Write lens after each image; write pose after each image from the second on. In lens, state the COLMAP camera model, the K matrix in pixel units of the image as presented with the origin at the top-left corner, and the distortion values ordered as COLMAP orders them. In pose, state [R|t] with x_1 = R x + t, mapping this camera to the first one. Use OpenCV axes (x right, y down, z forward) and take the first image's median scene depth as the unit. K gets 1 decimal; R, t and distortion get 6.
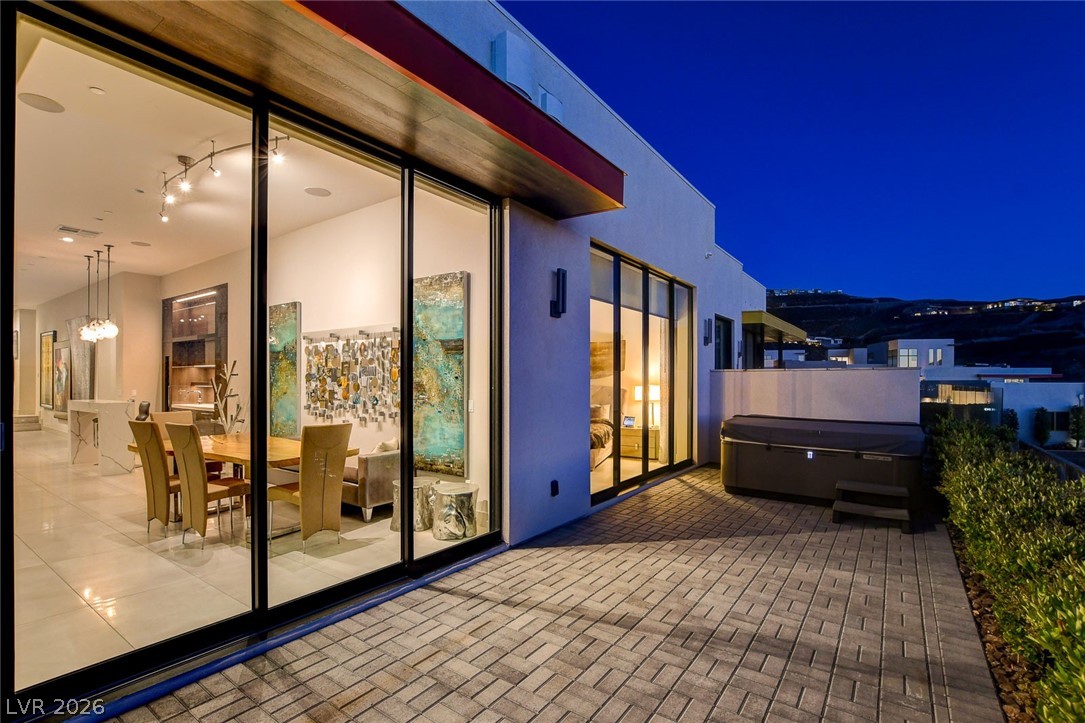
lens RADIAL K [[492.5, 0, 543.8], [0, 492.5, 369.5], [0, 0, 1]] dist [-0.014655, 0.001480]
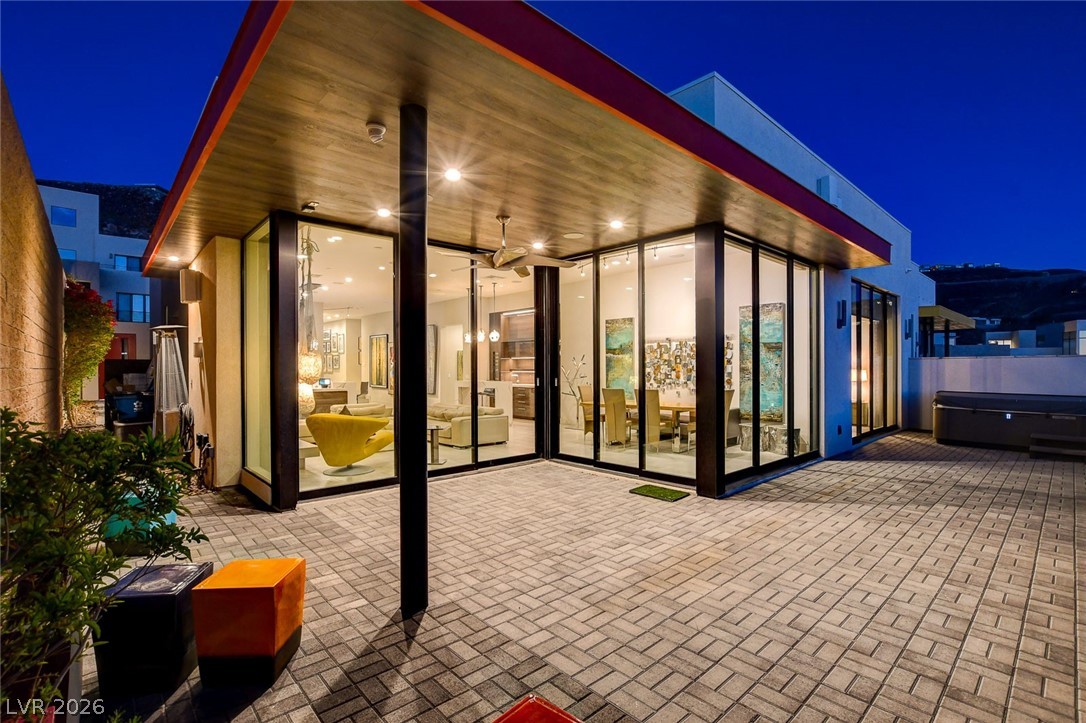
lens RADIAL K [[493.0, 0, 540.5], [0, 493.0, 362.9], [0, 0, 1]] dist [-0.014655, 0.001480]
pose [[0.978682, -0.006459, -0.205280, -0.384954], [0.009109, 0.999887, 0.011967, -0.011086], [0.205179, -0.013582, 0.978630, -0.517471]]
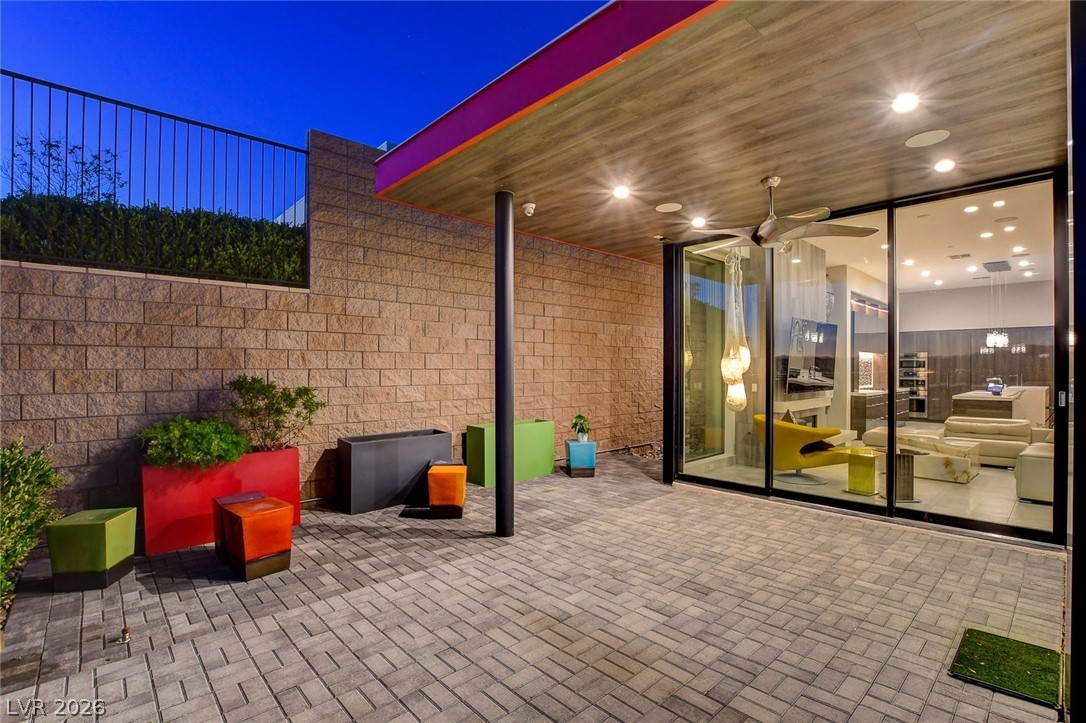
lens RADIAL K [[493.0, 0, 541.9], [0, 493.0, 367.3], [0, 0, 1]] dist [-0.014655, 0.001480]
pose [[-0.193005, -0.006793, -0.981174, 0.615097], [0.027785, 0.999537, -0.012386, 0.015979], [0.980804, -0.029653, -0.192727, 0.857031]]
